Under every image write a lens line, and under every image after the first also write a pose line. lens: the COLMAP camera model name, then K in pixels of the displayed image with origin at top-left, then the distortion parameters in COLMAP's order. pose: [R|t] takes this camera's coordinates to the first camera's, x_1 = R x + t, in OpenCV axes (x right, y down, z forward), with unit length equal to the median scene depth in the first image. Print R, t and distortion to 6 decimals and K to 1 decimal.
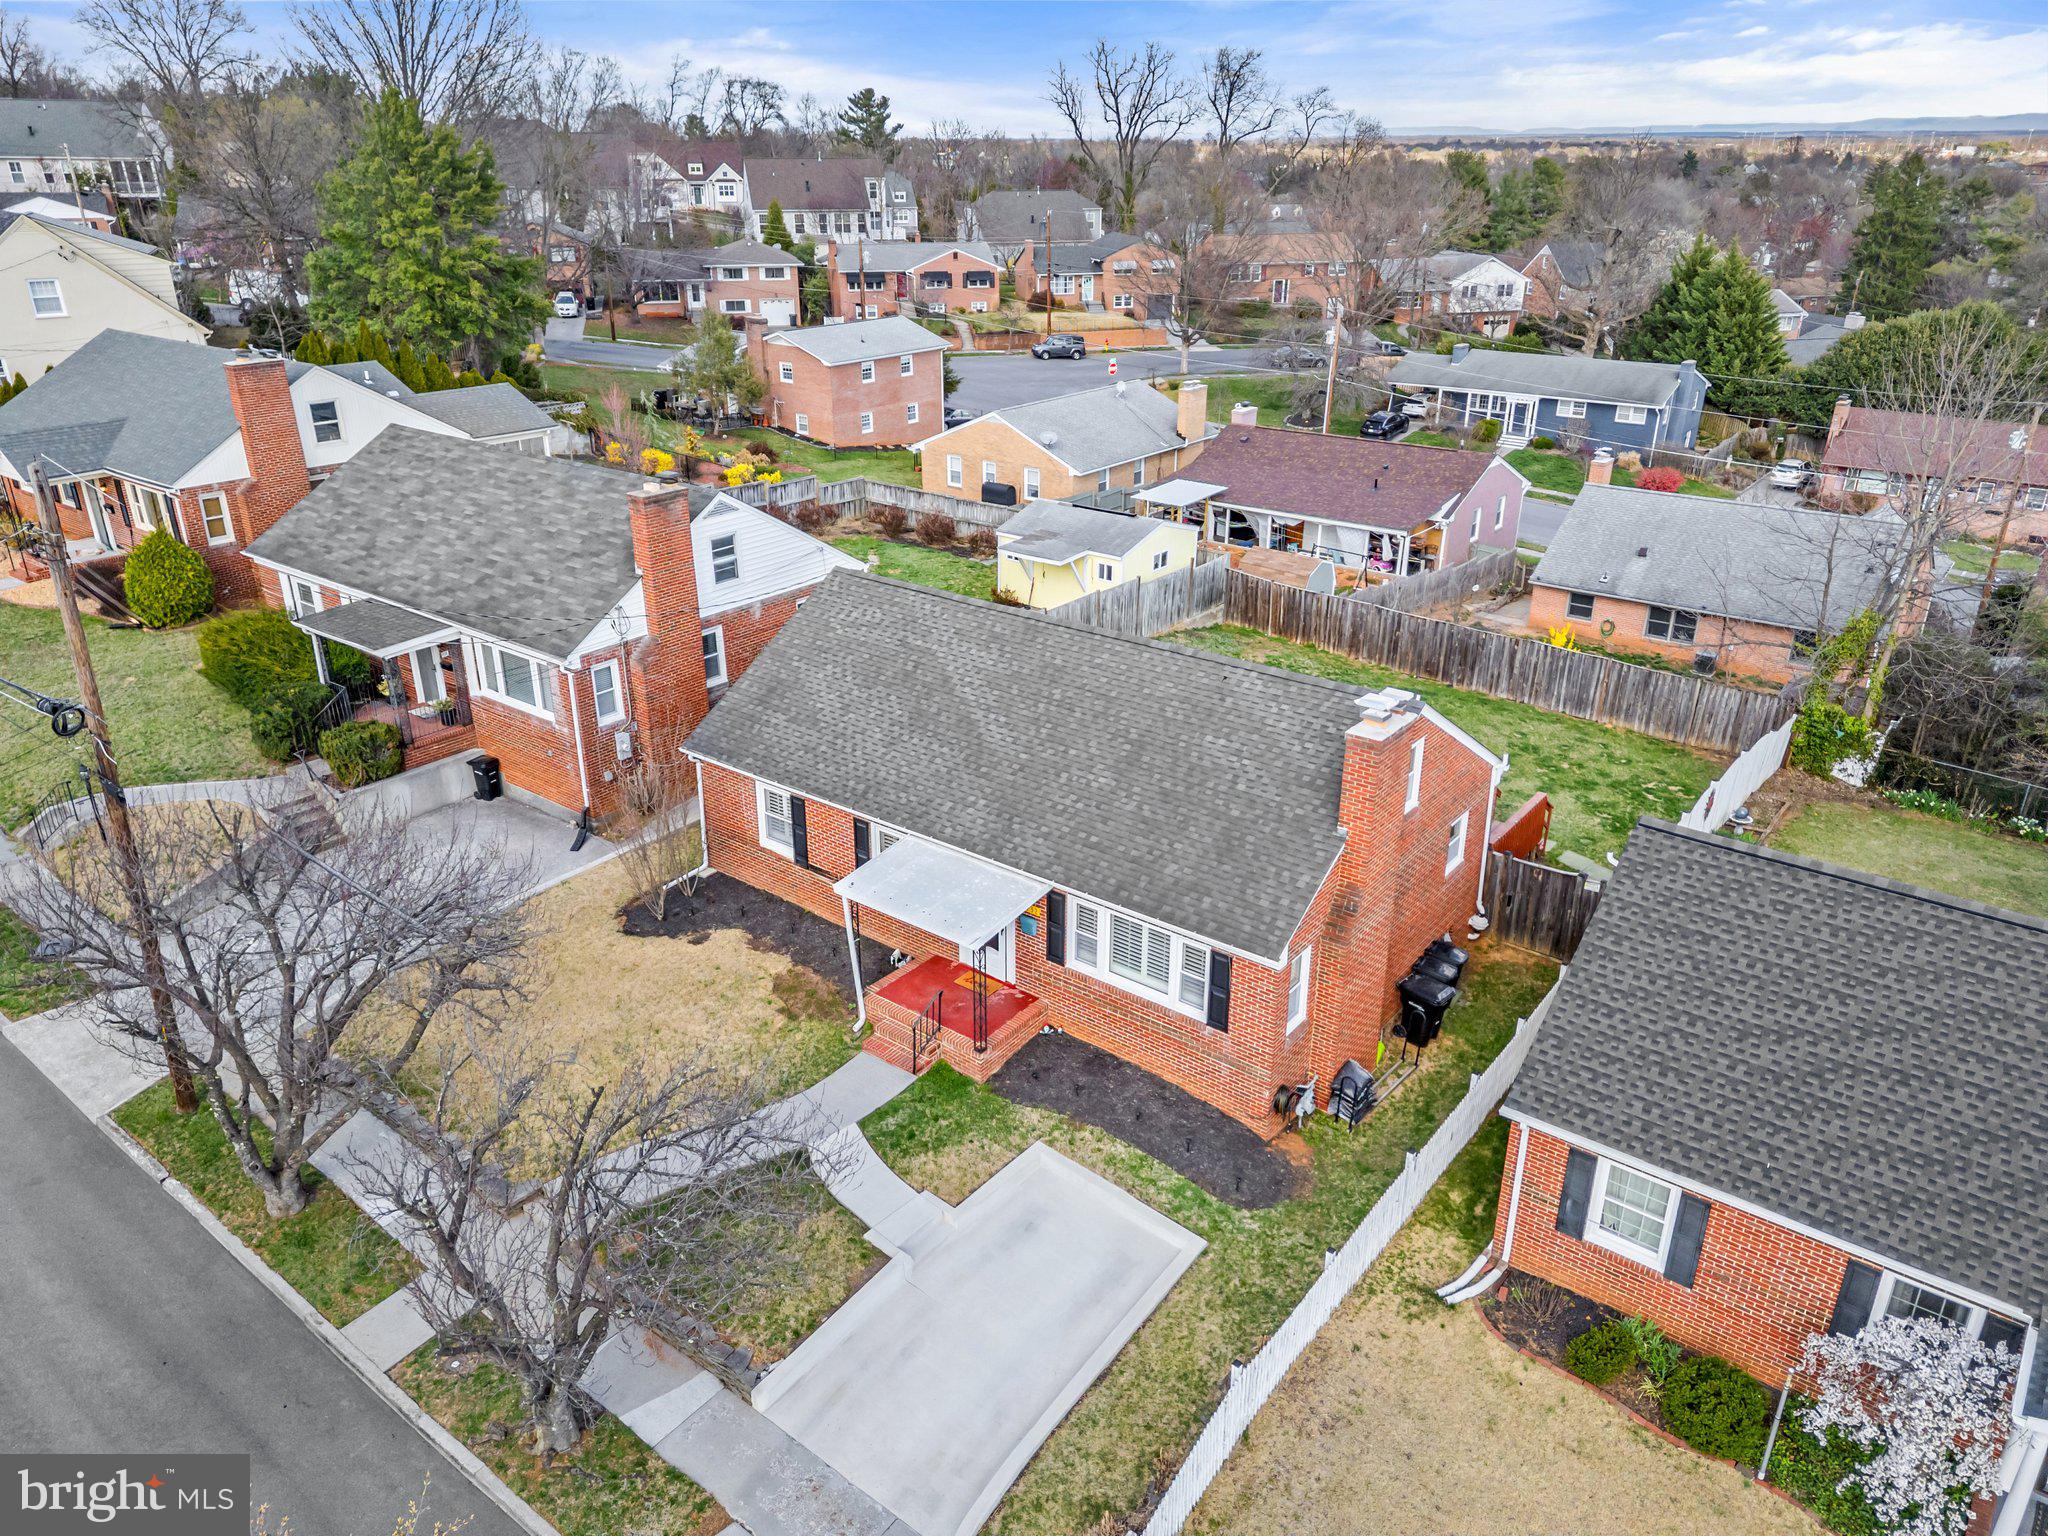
lens RADIAL K [[1443.2, 0, 1028.1], [0, 1443.2, 732.0], [0, 0, 1]] dist [0.084493, -0.074948]
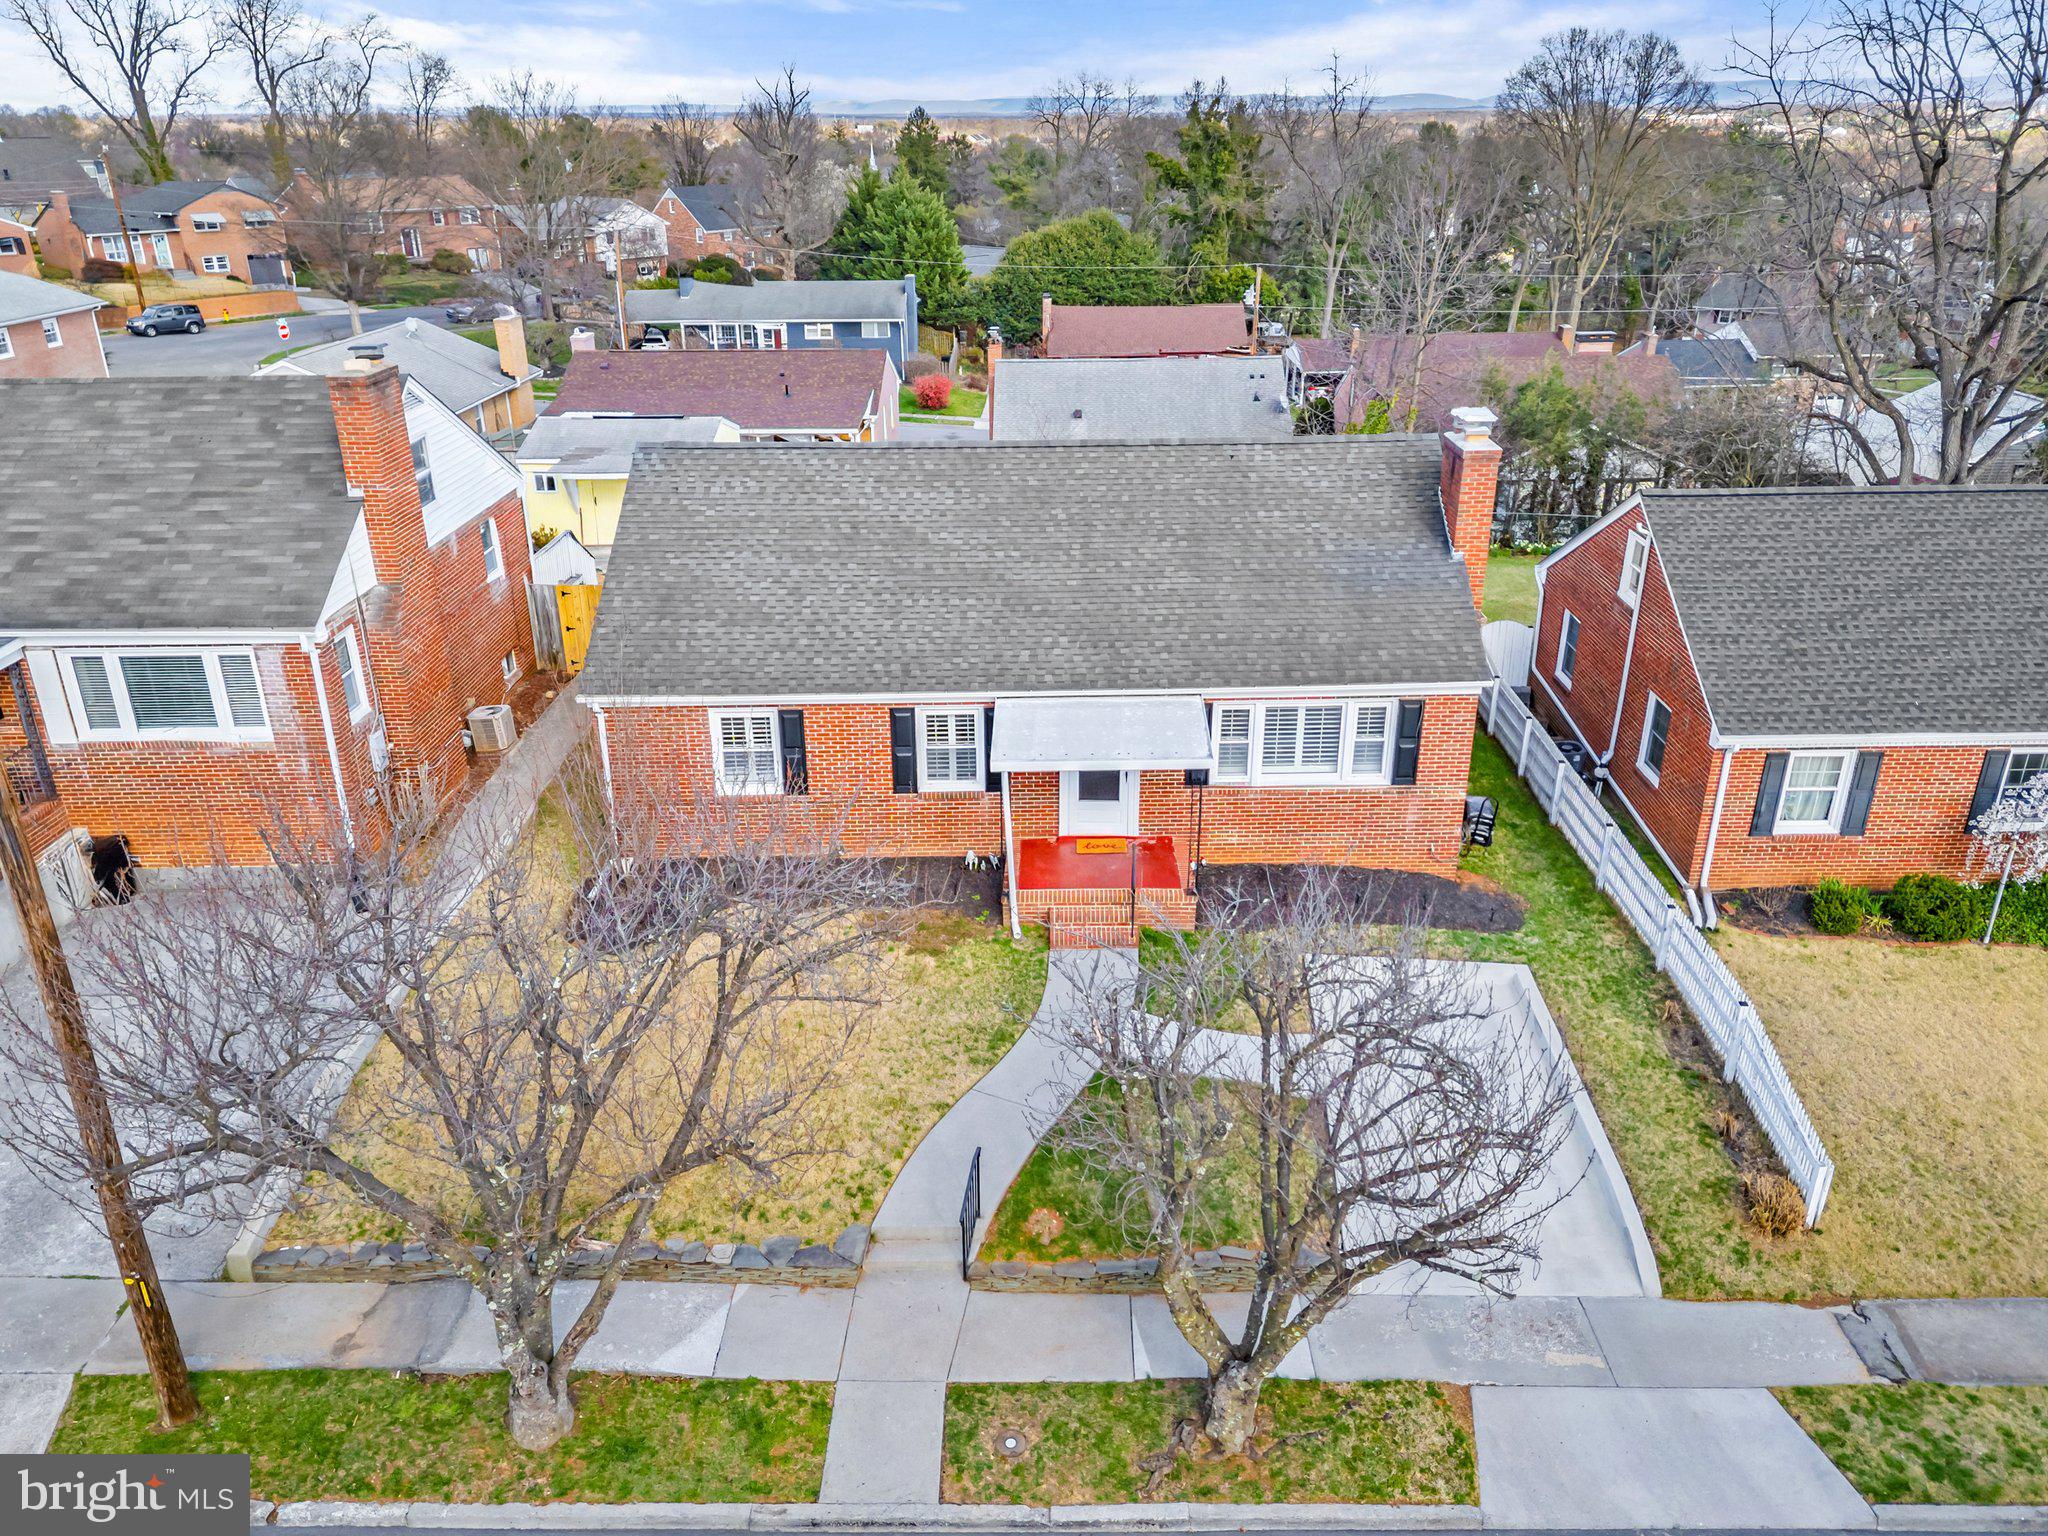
lens RADIAL K [[1488.6, 0, 1064.0], [0, 1488.6, 760.9], [0, 0, 1]] dist [0.086613, -0.072869]
pose [[0.776984, -0.254856, 0.575625, -0.458953], [0.248239, 0.964332, 0.091879, 0.030443], [-0.578509, 0.071504, 0.812536, 0.234215]]
